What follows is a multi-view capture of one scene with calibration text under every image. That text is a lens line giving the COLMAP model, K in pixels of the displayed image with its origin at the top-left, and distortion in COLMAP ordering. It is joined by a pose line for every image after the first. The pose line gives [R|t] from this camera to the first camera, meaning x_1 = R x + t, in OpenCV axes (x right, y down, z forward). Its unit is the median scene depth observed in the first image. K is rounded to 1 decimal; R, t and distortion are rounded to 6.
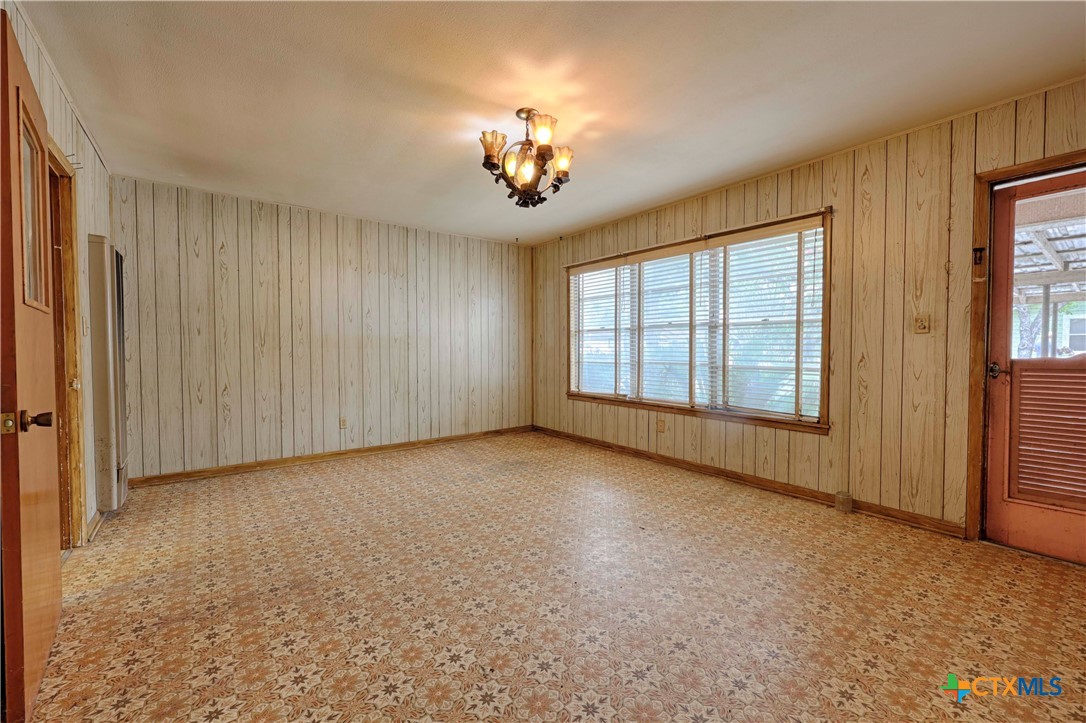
lens RADIAL K [[437.9, 0, 546.2], [0, 437.9, 362.9], [0, 0, 1]] dist [-0.001230, 0.000886]
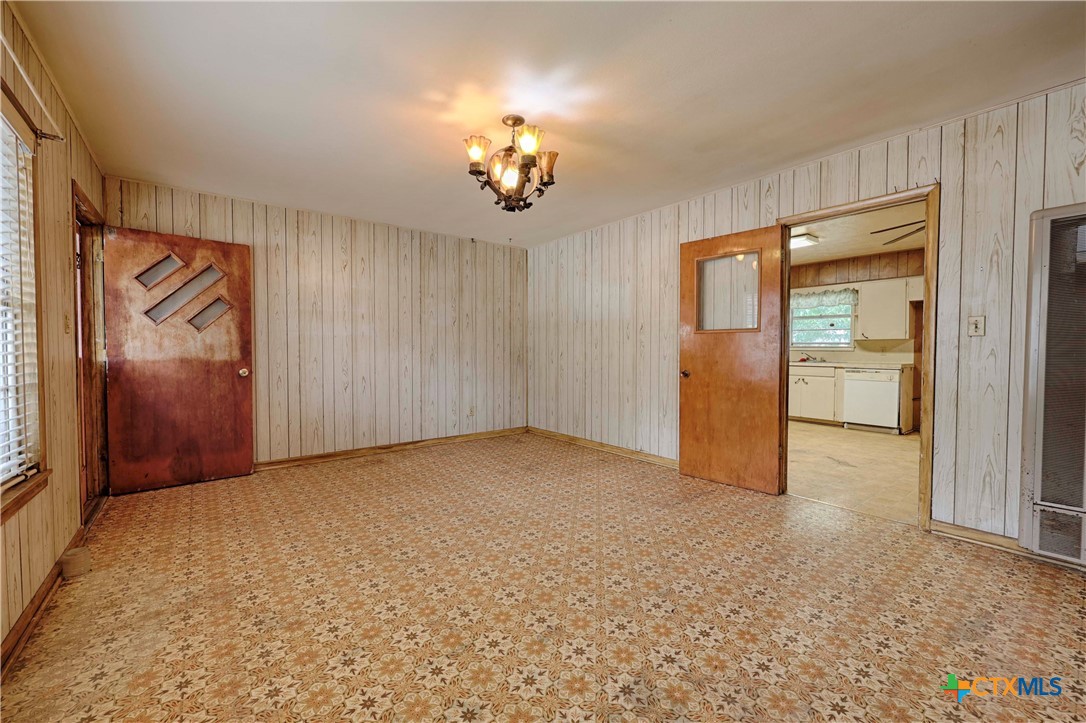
lens RADIAL K [[437.9, 0, 542.3], [0, 437.9, 363.1], [0, 0, 1]] dist [-0.001230, 0.000886]
pose [[-0.999998, 0.001727, -0.000940, -0.067884], [0.001665, 0.998010, 0.063039, -0.041406], [0.001047, 0.063037, -0.998011, 1.272040]]
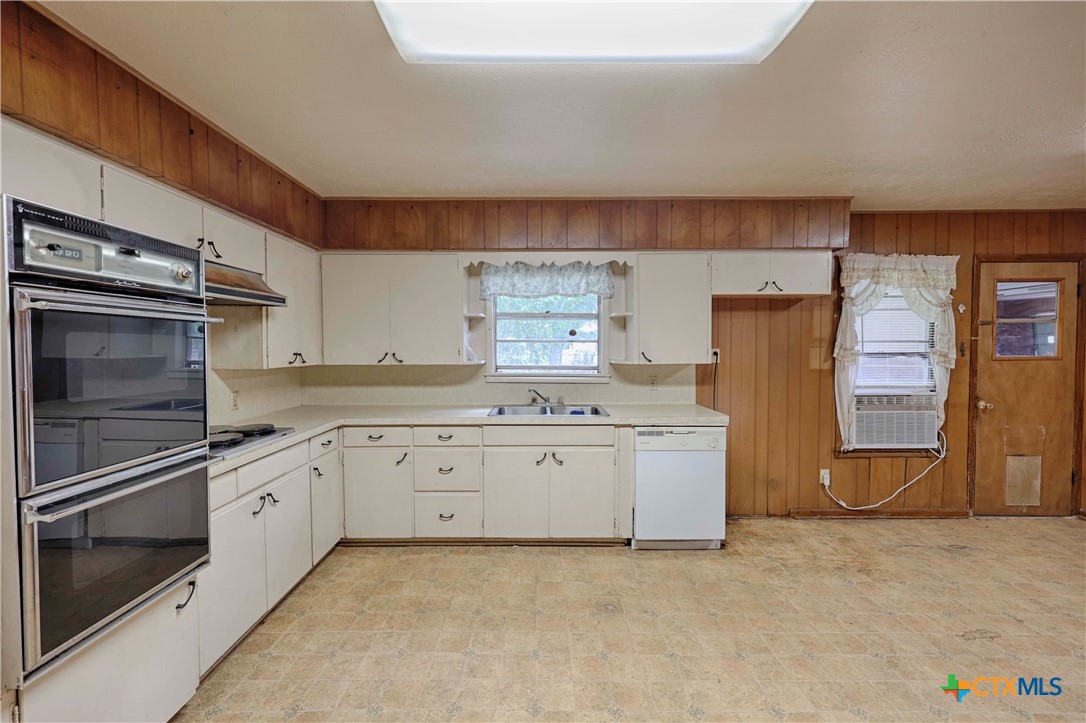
lens RADIAL K [[437.9, 0, 537.5], [0, 437.9, 361.2], [0, 0, 1]] dist [-0.001230, 0.000886]
pose [[-0.616944, 0.030566, -0.786413, -0.460228], [-0.020574, 0.998278, 0.054941, -0.070415], [0.786738, 0.050075, -0.615253, 0.059617]]
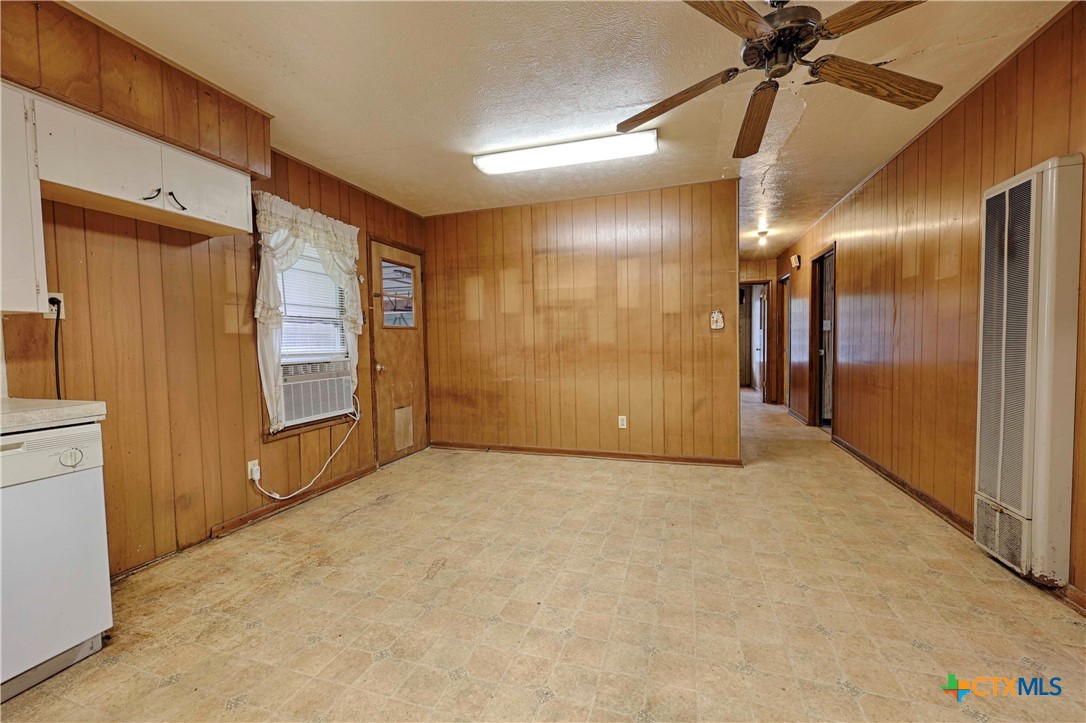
lens RADIAL K [[437.9, 0, 538.7], [0, 437.9, 360.7], [0, 0, 1]] dist [-0.001230, 0.000886]
pose [[0.558699, 0.026571, -0.828945, -0.673507], [-0.010391, 0.999632, 0.025038, 0.002014], [0.829305, -0.005375, 0.558770, -0.027903]]
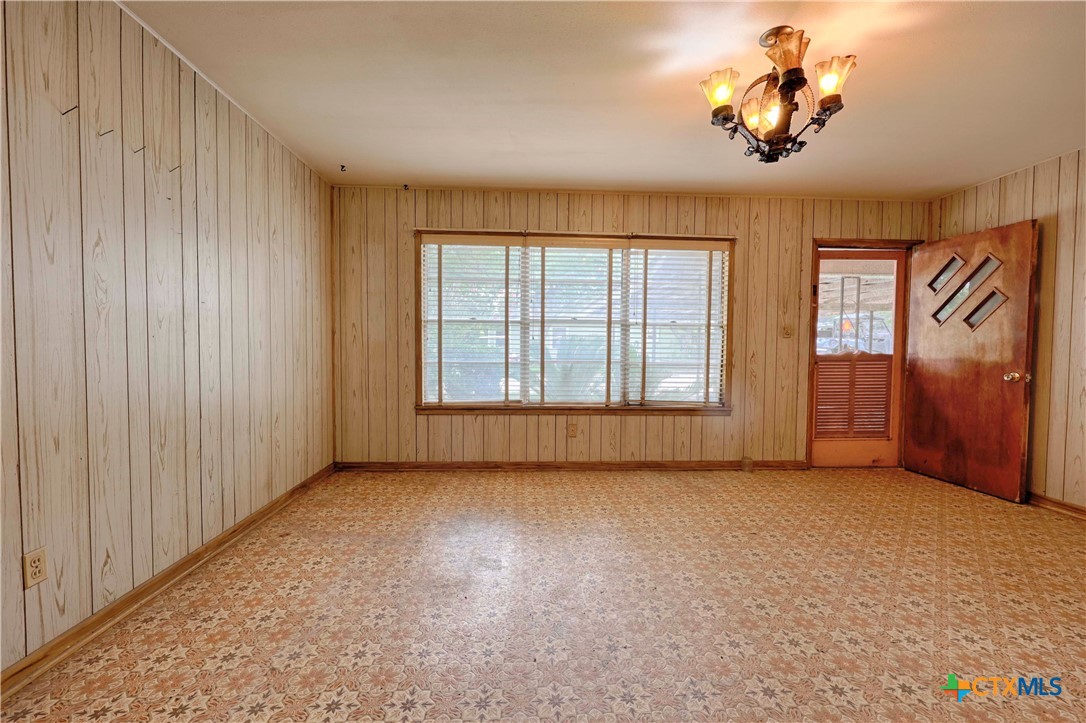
lens RADIAL K [[437.9, 0, 540.5], [0, 437.9, 368.0], [0, 0, 1]] dist [-0.001230, 0.000886]
pose [[0.579848, -0.034334, 0.814001, -0.558910], [0.017861, 0.999407, 0.029431, -0.016696], [-0.814529, -0.002527, 0.580118, 0.554530]]
